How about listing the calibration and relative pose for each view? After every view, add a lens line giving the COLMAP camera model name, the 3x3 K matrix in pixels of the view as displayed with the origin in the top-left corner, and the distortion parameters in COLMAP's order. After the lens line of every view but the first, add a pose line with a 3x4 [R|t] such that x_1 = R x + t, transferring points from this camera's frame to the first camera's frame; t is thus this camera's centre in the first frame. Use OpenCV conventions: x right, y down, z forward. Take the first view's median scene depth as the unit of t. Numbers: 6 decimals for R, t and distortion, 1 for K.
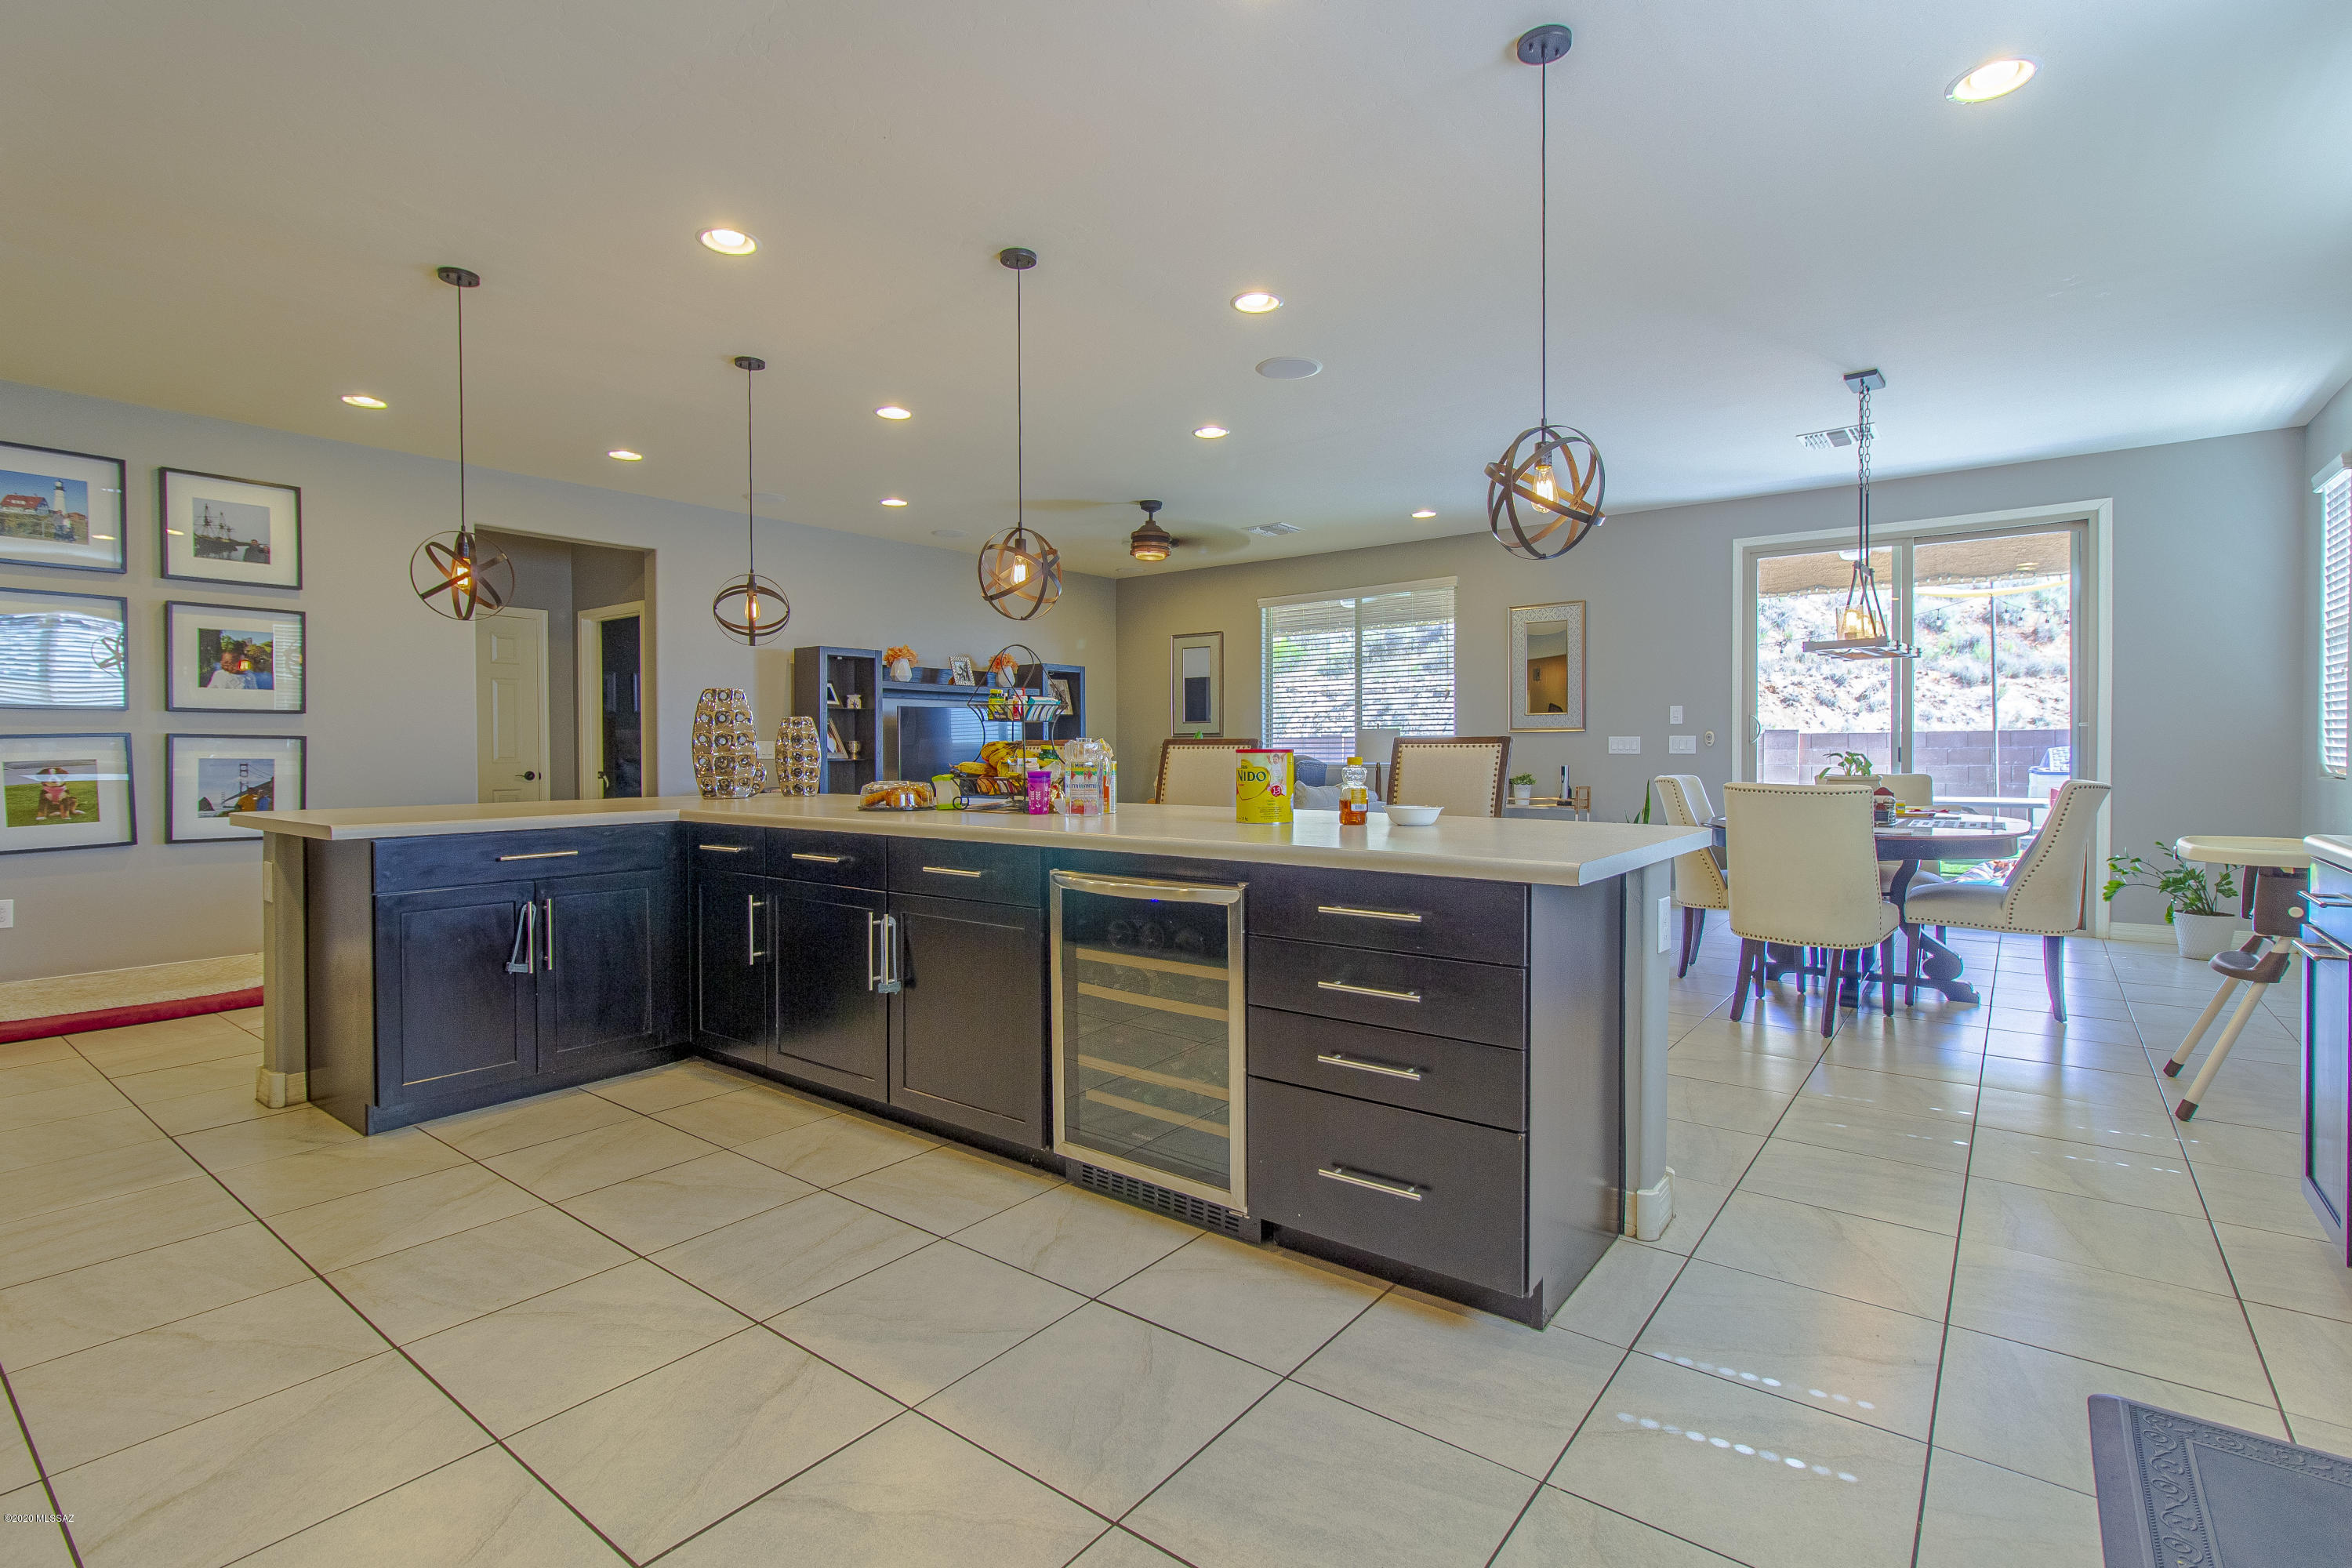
lens RADIAL K [[1098.3, 0, 1152.9], [0, 1098.3, 759.3], [0, 0, 1]] dist [-0.002621, -0.000400]
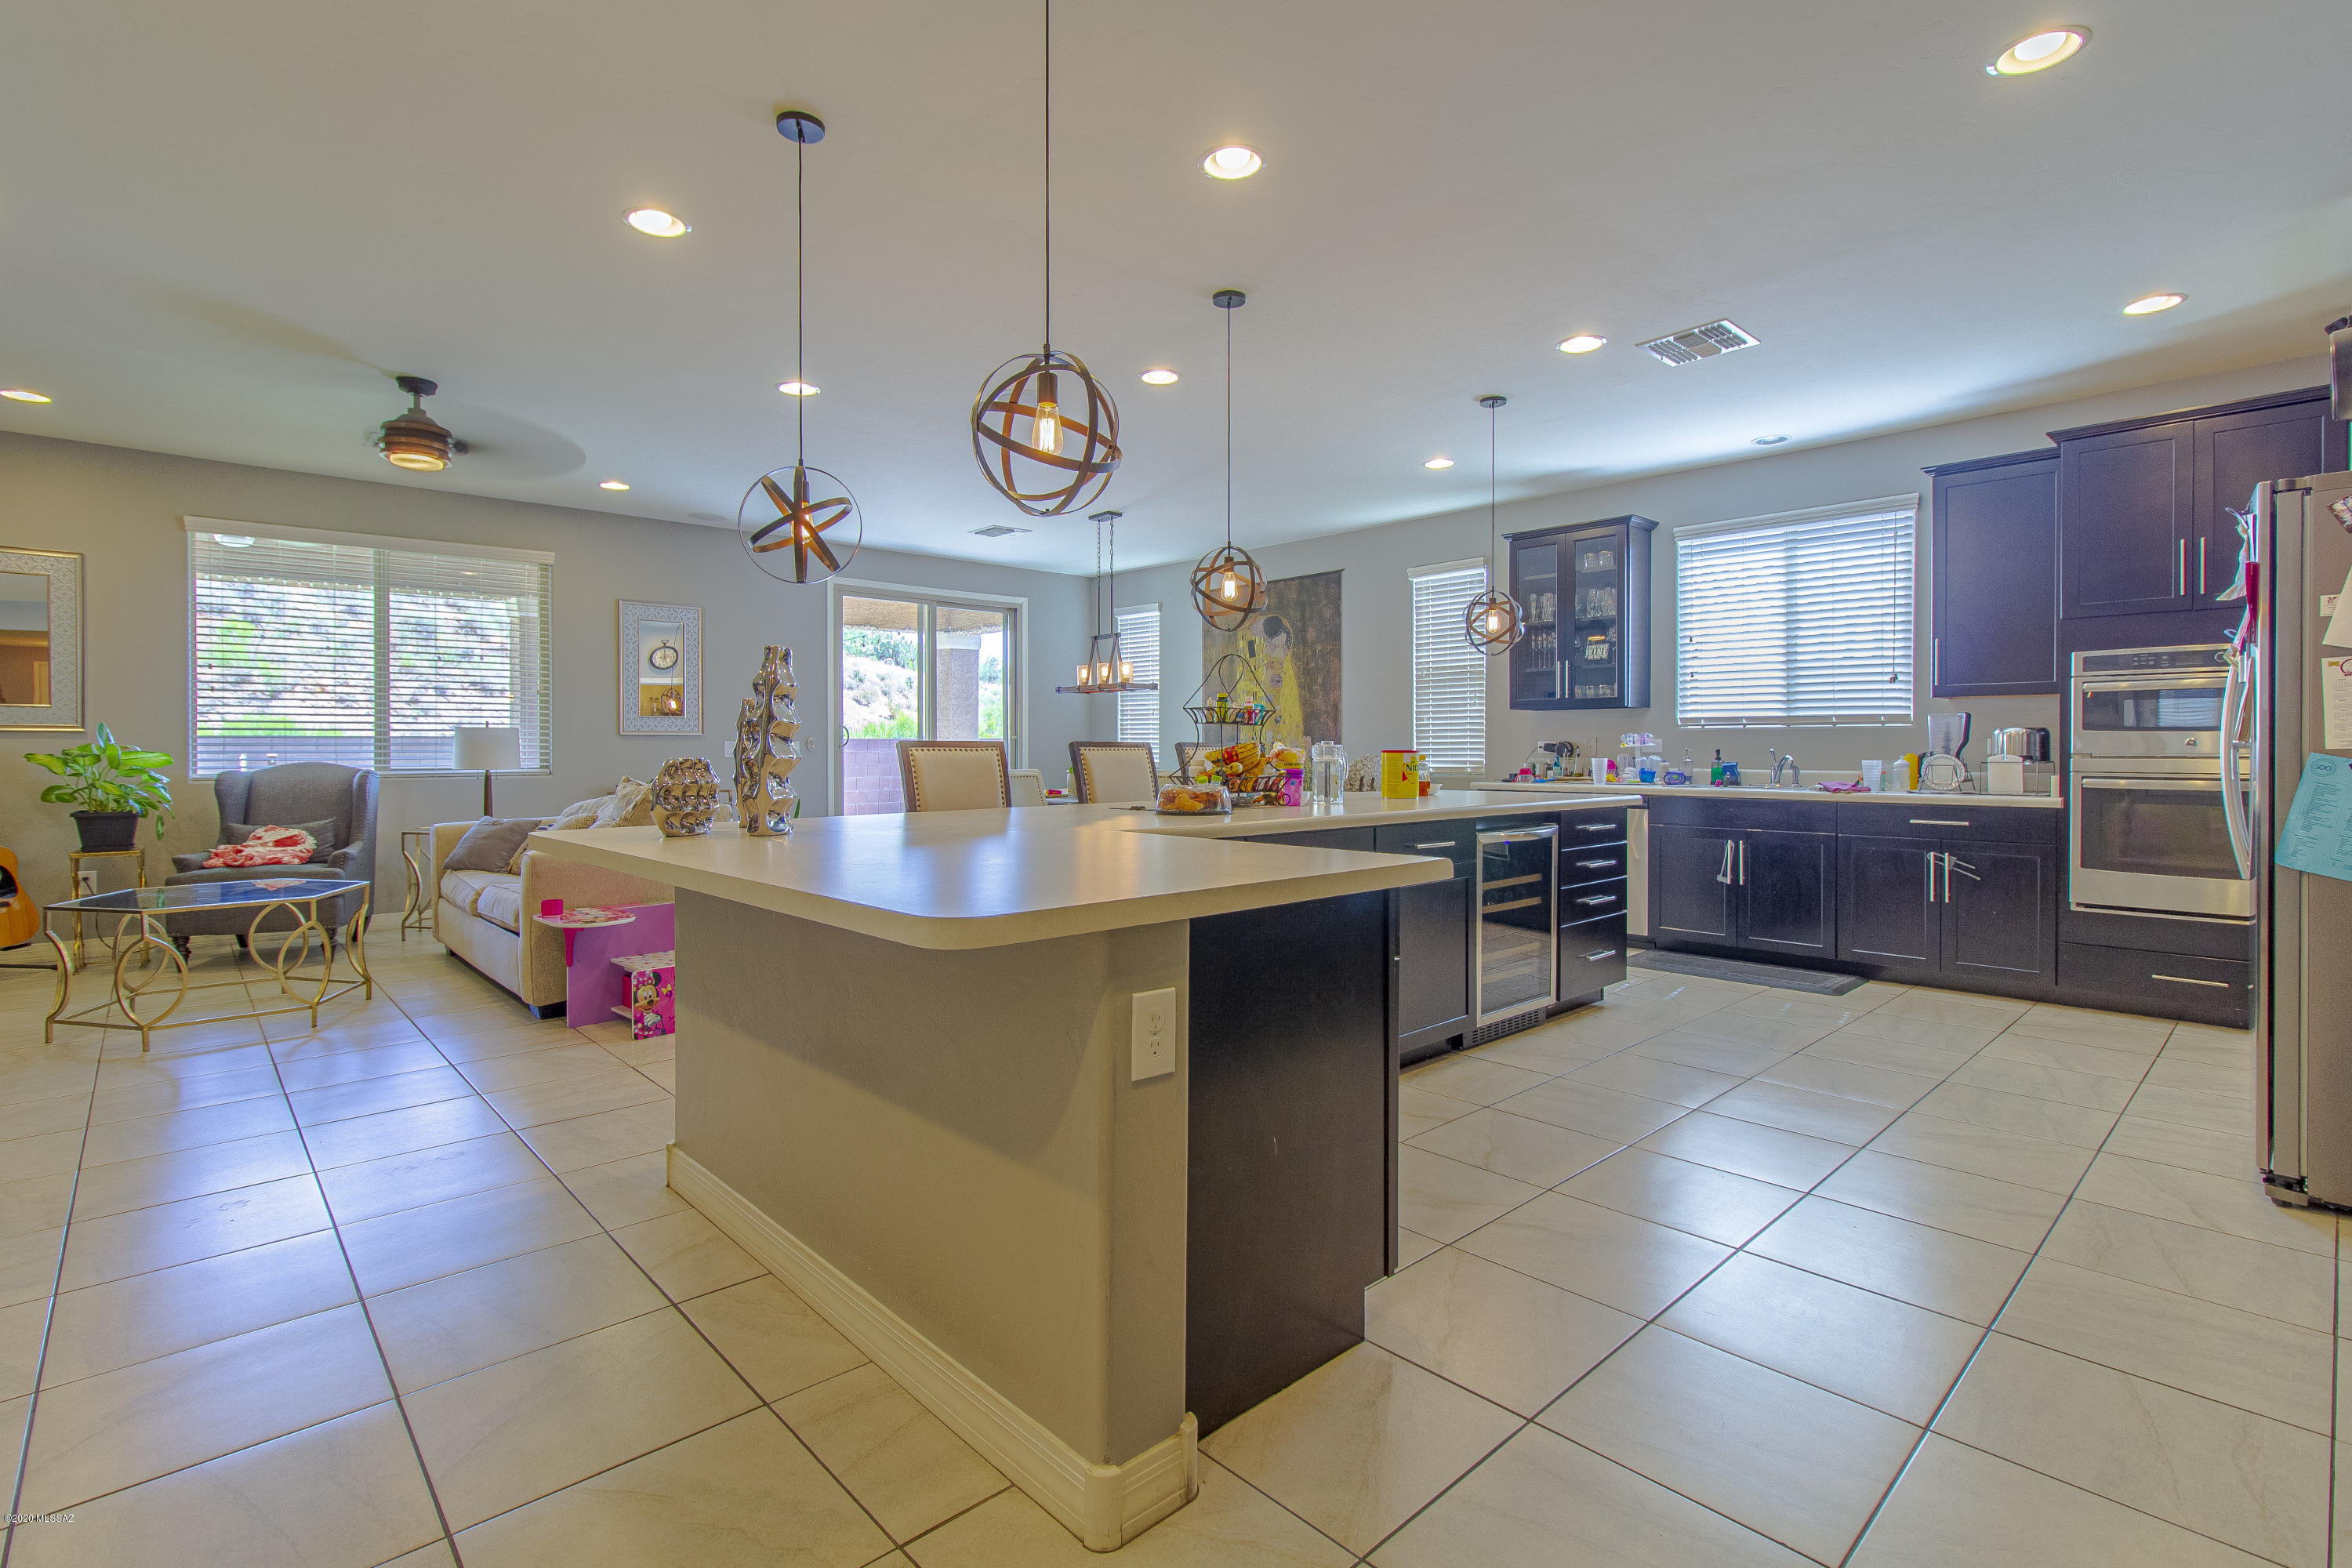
lens RADIAL K [[1113.5, 0, 1201.5], [0, 1113.5, 747.4], [0, 0, 1]] dist [0.002372, 0.000634]
pose [[0.135608, 0.006187, 0.990743, -0.578173], [0.009951, 0.999922, -0.007607, -0.001864], [-0.990713, 0.010890, 0.135536, 0.417256]]
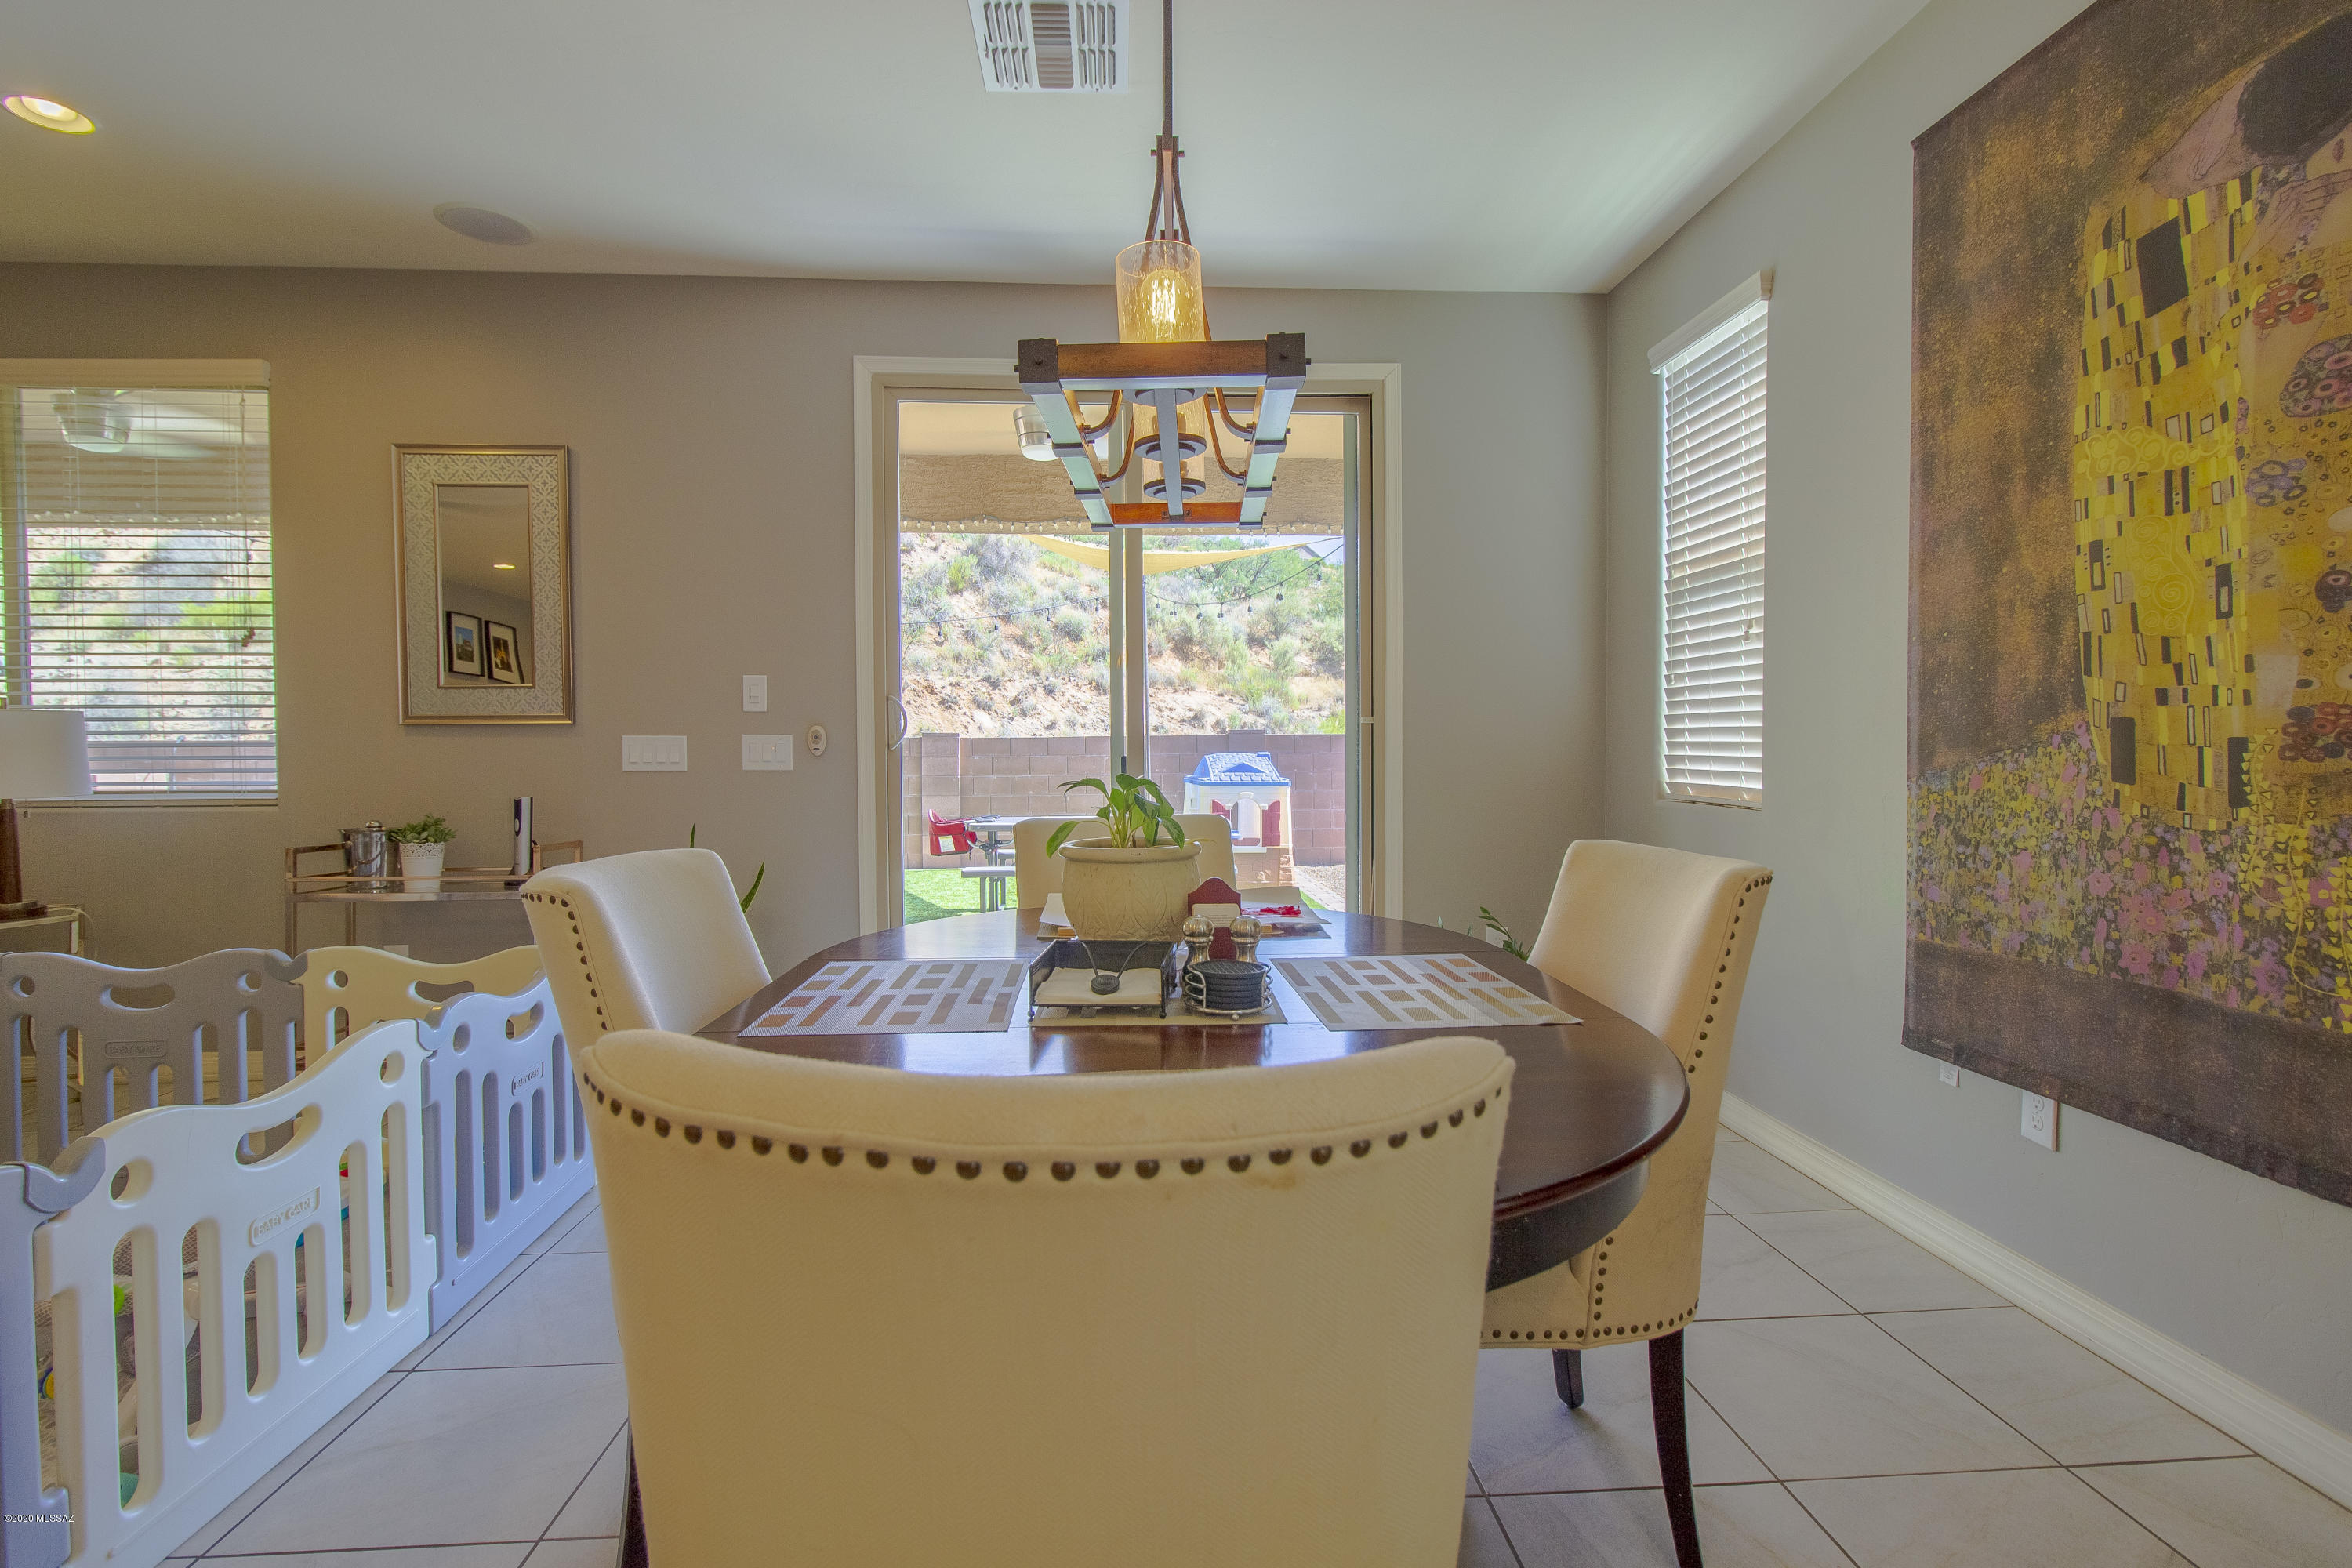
lens RADIAL K [[1092.7, 0, 1185.8], [0, 1092.7, 779.6], [0, 0, 1]] dist [-0.000145, -0.000136]
pose [[0.737602, -0.017193, 0.675016, 0.280288], [0.008434, 0.999832, 0.016249, -0.007147], [-0.675183, -0.006292, 0.737624, 0.490774]]
